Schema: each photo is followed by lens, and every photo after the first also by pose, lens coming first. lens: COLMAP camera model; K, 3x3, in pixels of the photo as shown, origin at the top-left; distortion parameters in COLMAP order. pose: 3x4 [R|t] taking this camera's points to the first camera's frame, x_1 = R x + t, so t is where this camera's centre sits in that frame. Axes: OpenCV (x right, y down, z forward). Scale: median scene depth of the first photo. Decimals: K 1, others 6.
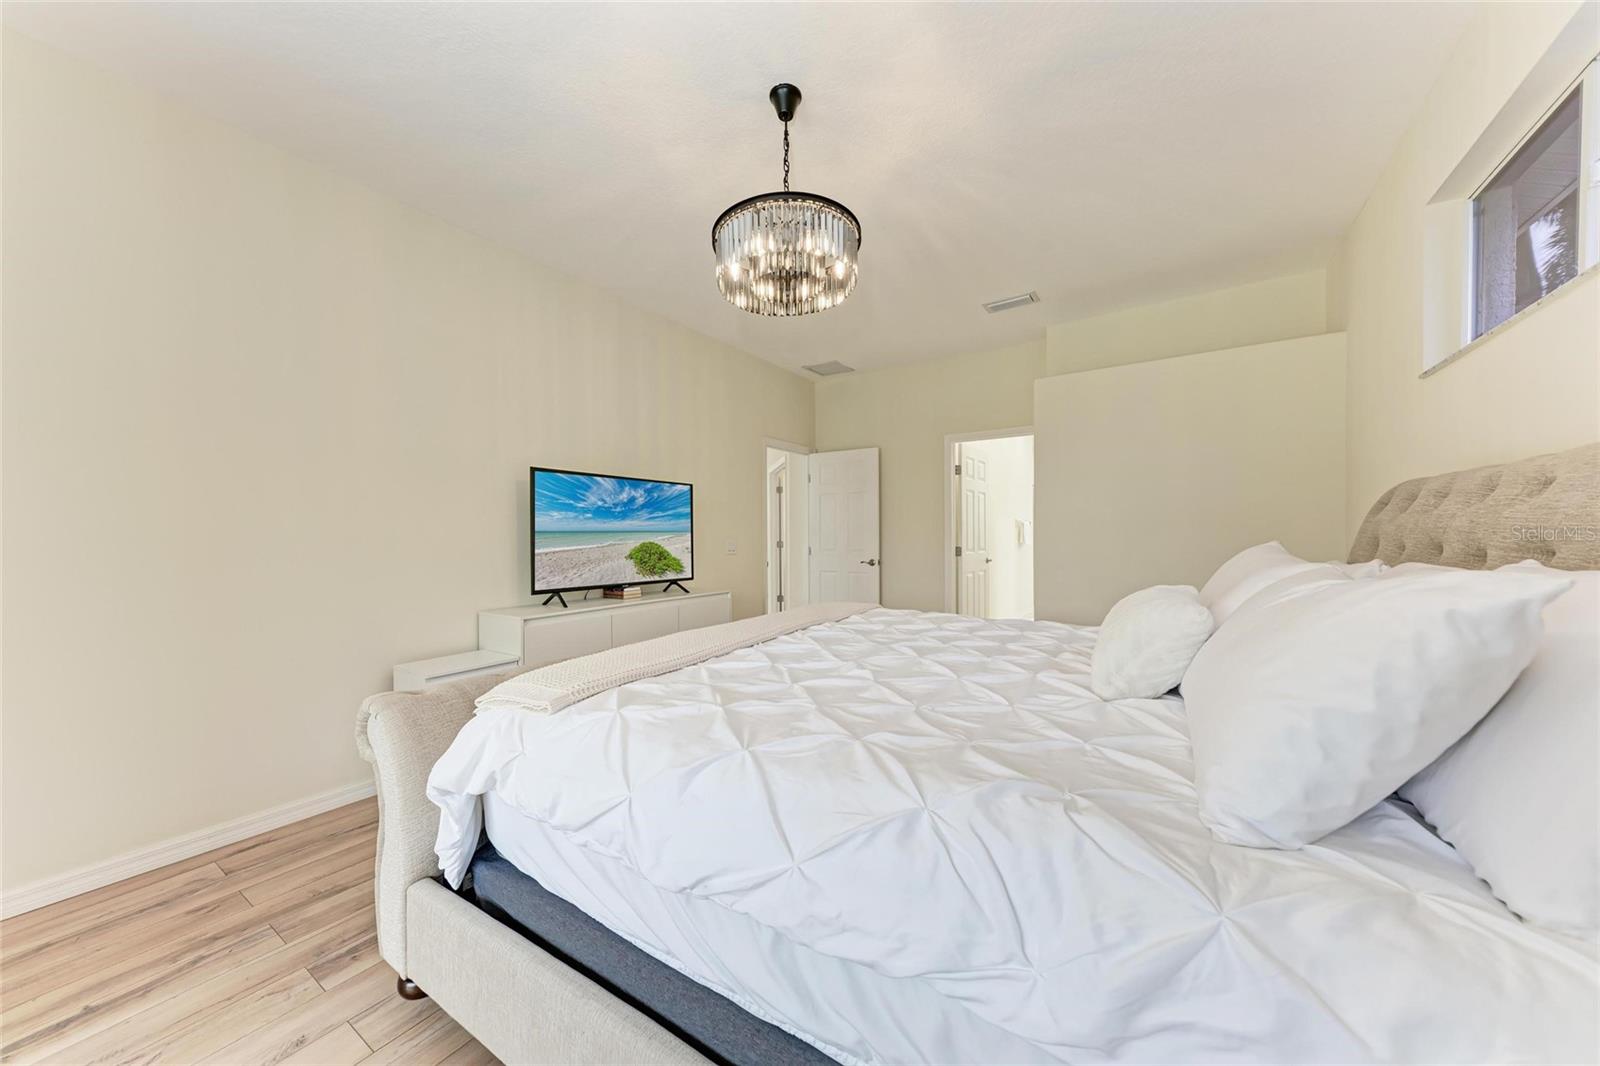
lens RADIAL K [[594.1, 0, 798.3], [0, 594.1, 522.1], [0, 0, 1]] dist [-0.016079, -0.000036]
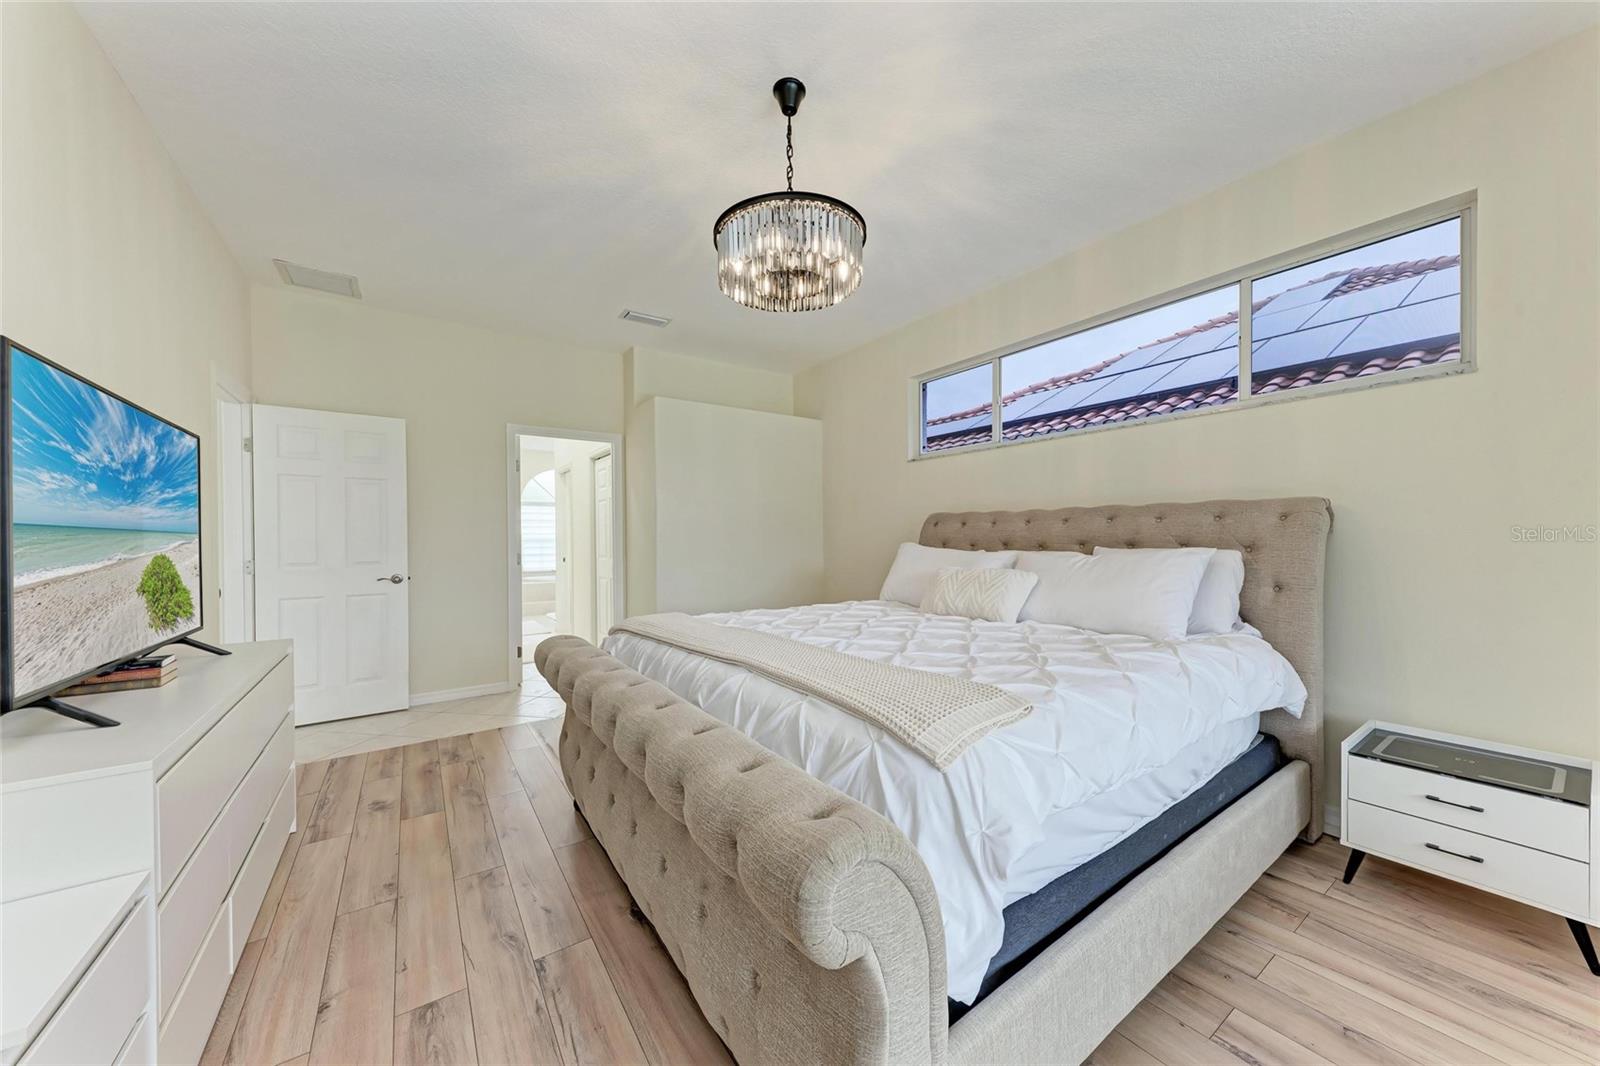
lens RADIAL K [[560.1, 0, 882.9], [0, 560.1, 536.7], [0, 0, 1]] dist [0.015579, -0.000050]
pose [[0.293061, 0.017908, 0.955926, -0.555408], [-0.024341, 0.999640, -0.011265, 0.013007], [-0.955784, -0.019967, 0.293392, 0.377298]]
